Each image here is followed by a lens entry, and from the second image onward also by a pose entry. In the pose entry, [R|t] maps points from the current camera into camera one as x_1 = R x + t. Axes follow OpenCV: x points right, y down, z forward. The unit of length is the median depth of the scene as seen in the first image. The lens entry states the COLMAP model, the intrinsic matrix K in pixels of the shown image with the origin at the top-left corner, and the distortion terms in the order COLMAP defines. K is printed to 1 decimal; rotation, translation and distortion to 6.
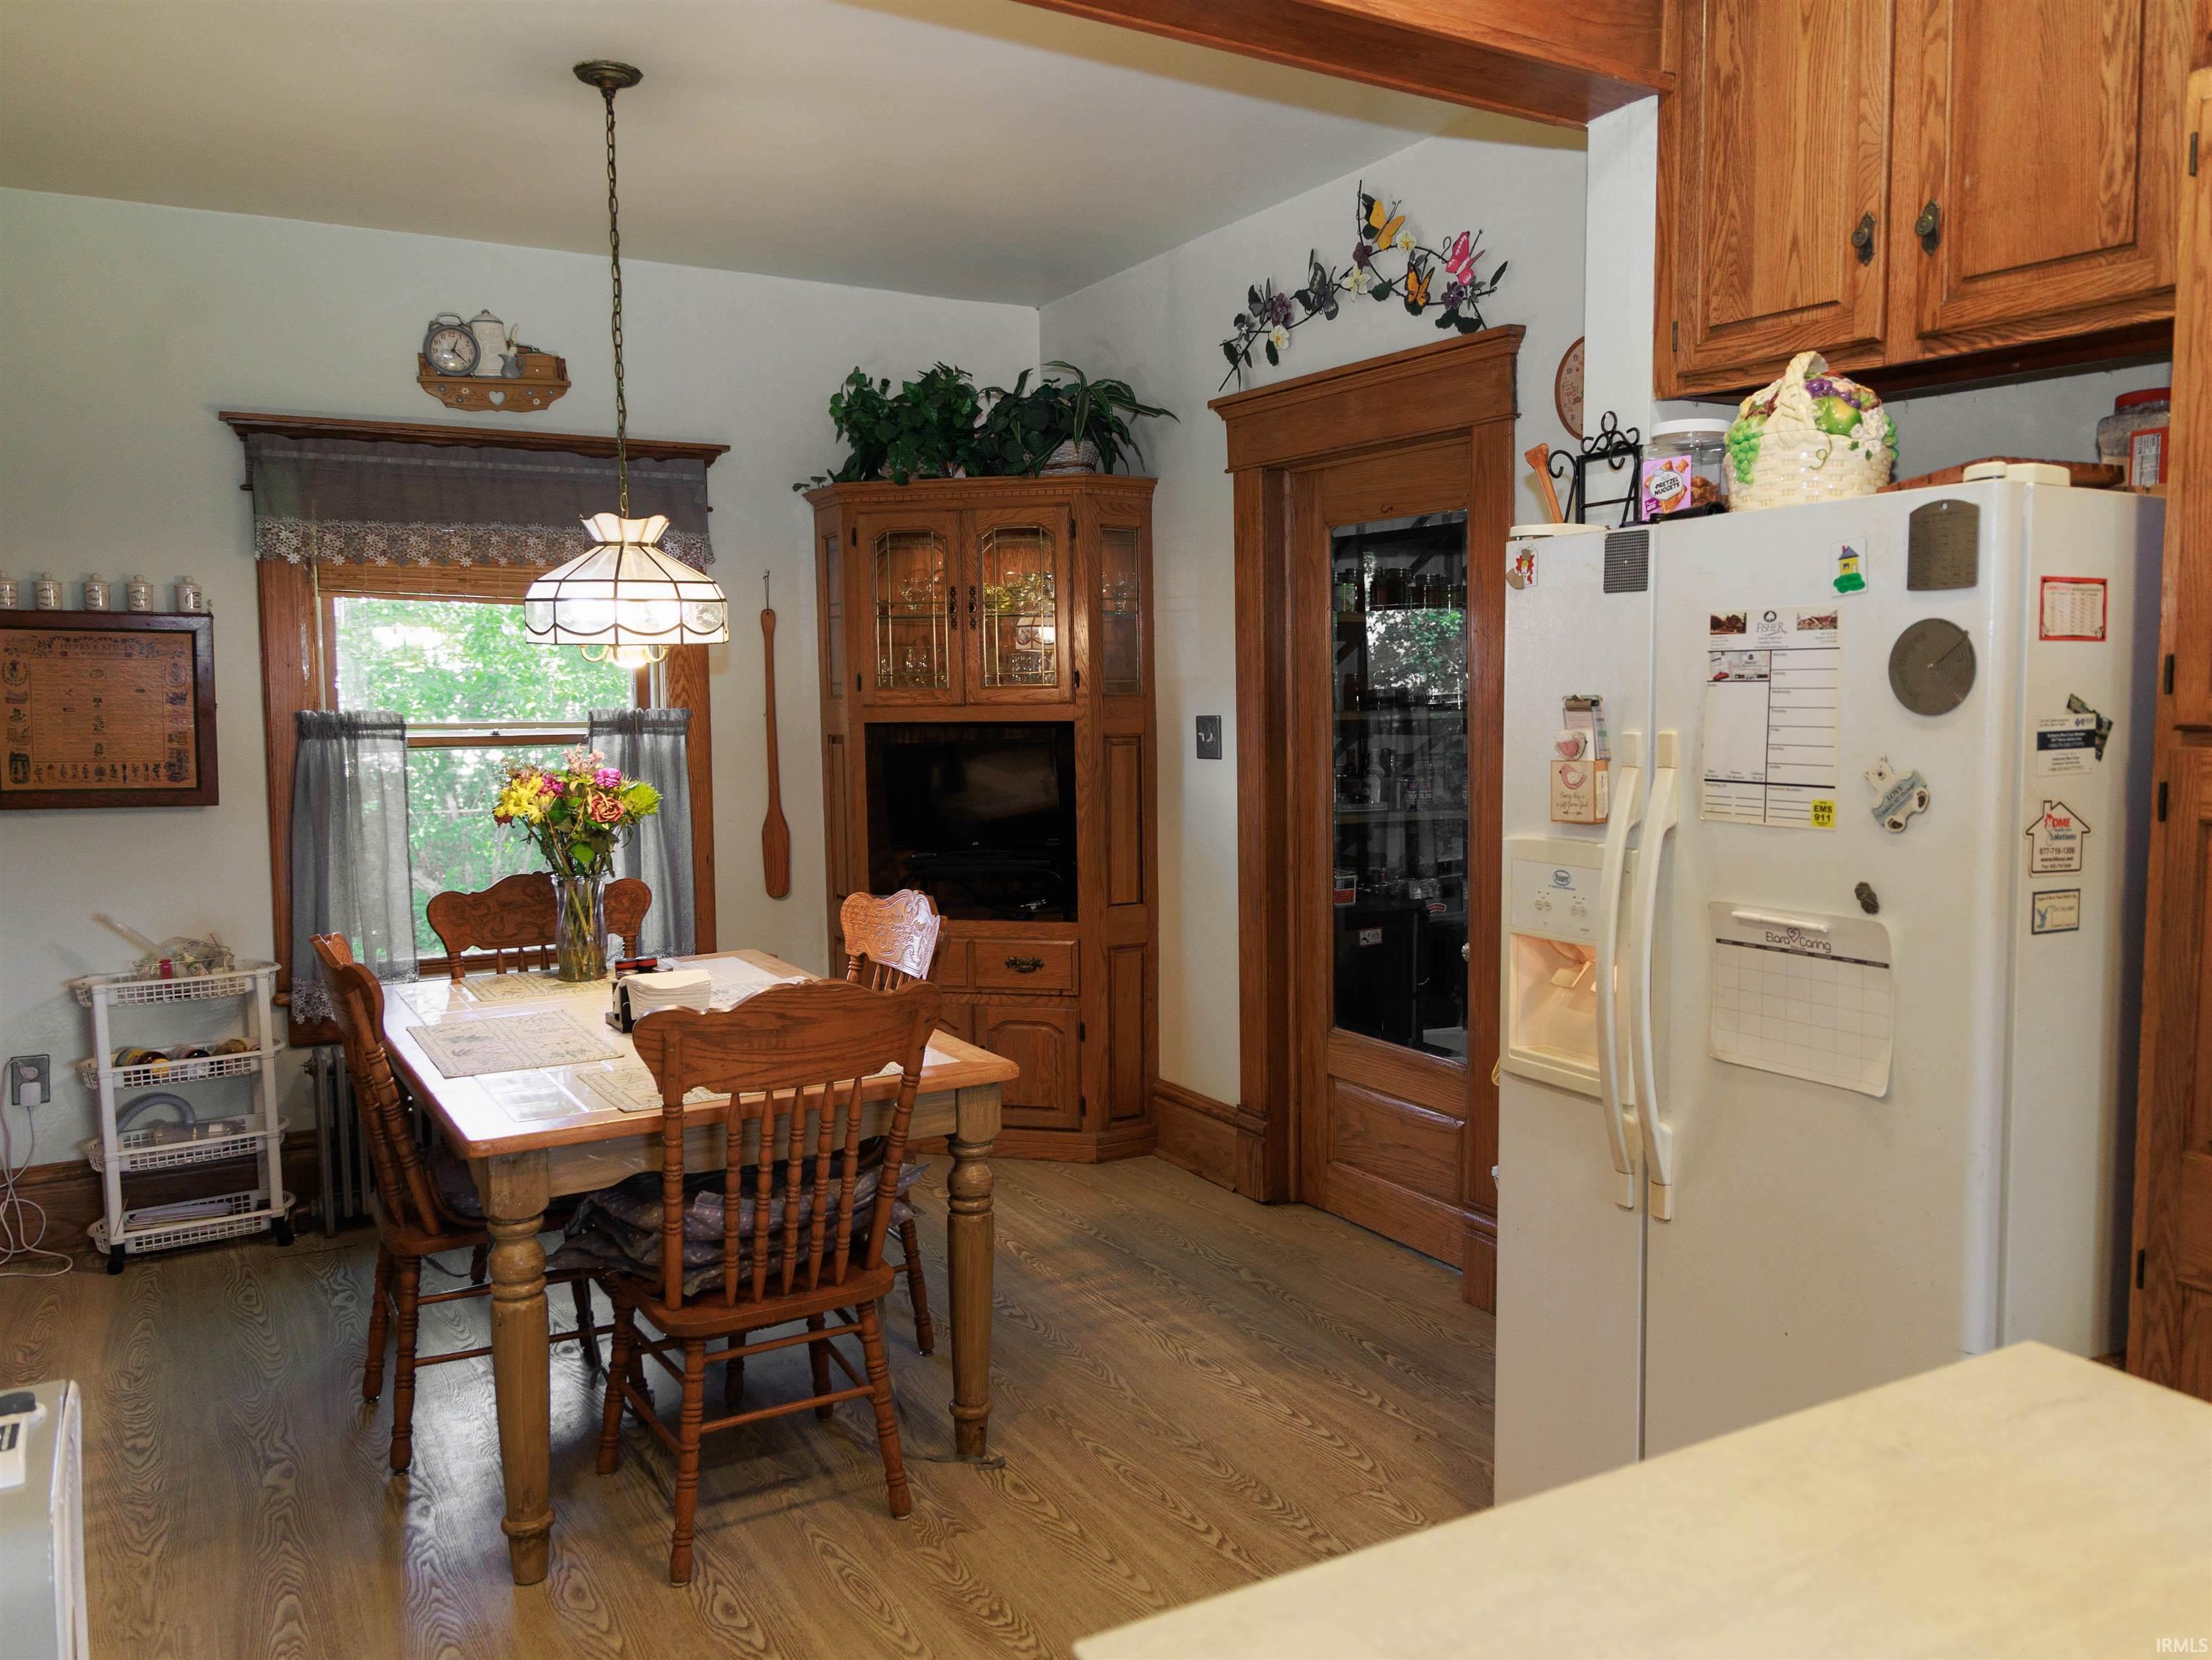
lens RADIAL K [[1699.9, 0, 1102.8], [0, 1699.9, 821.6], [0, 0, 1]] dist [0.006725, 0.005513]
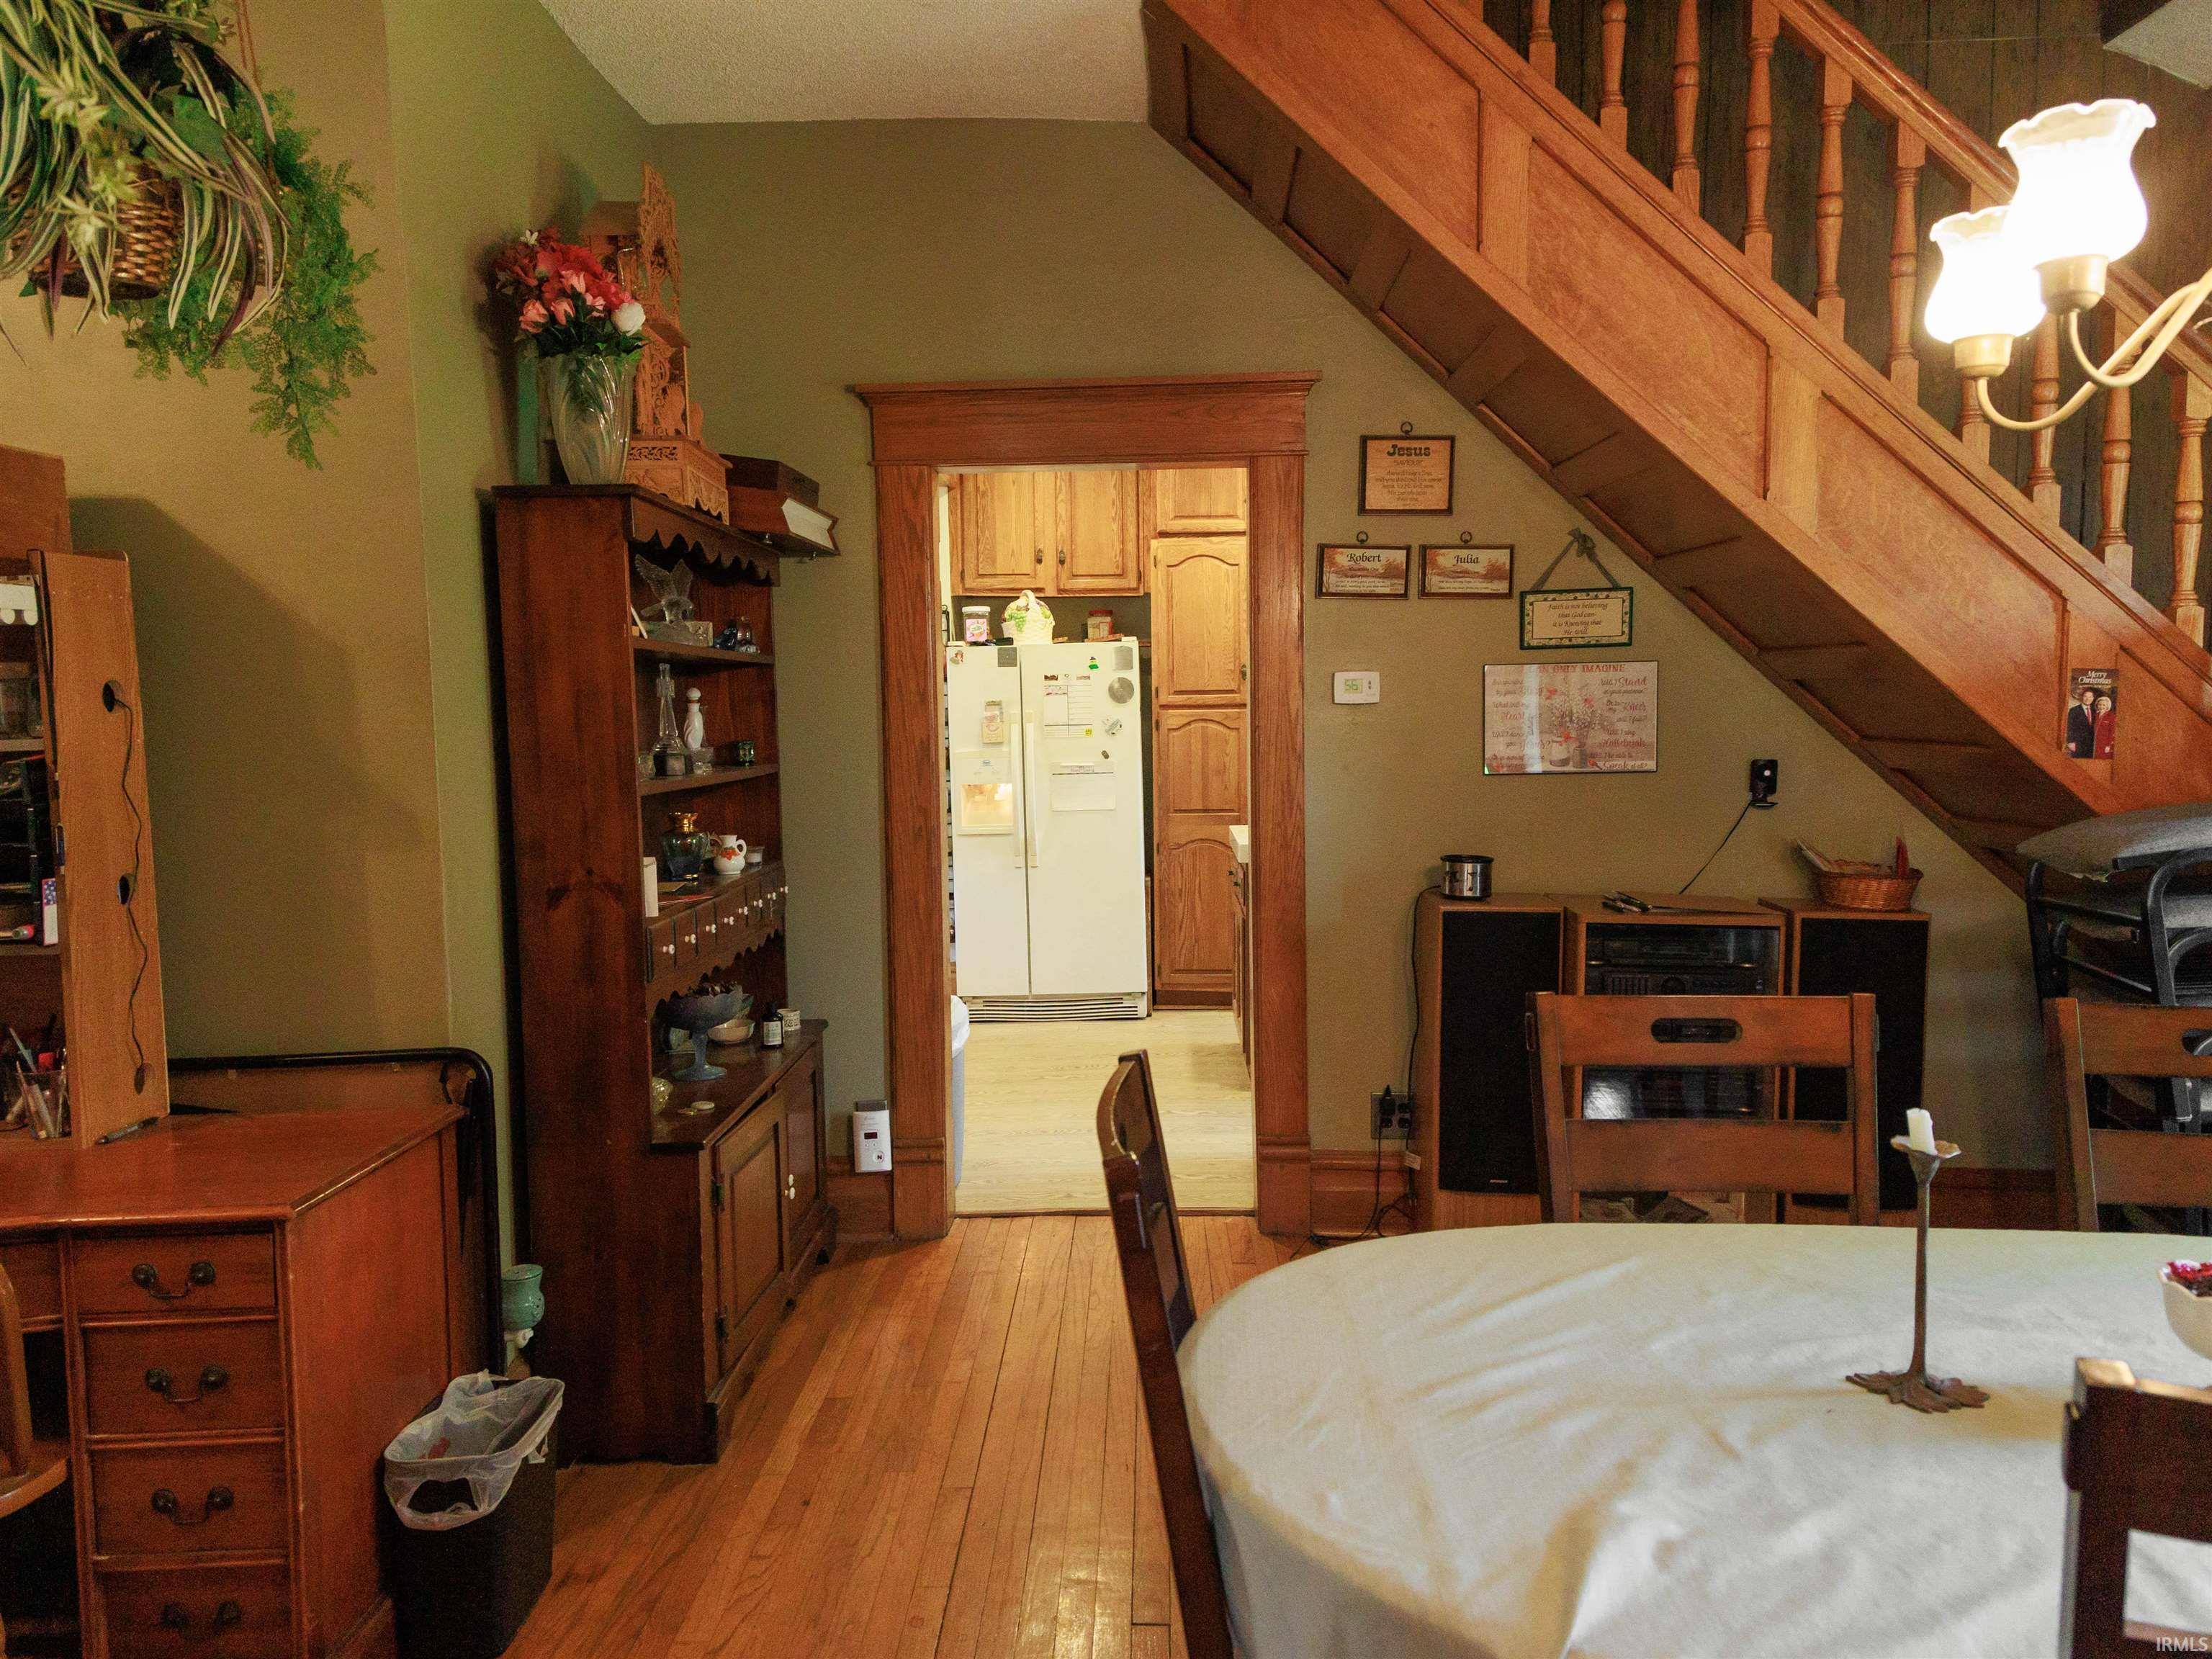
lens RADIAL K [[1641.1, 0, 1113.5], [0, 1641.1, 819.7], [0, 0, 1]] dist [0.136483, -0.077611]
pose [[0.521478, -0.067658, 0.850578, -2.135296], [0.086768, 0.995889, 0.026020, 0.079651], [-0.848841, 0.060235, 0.525205, -0.704947]]
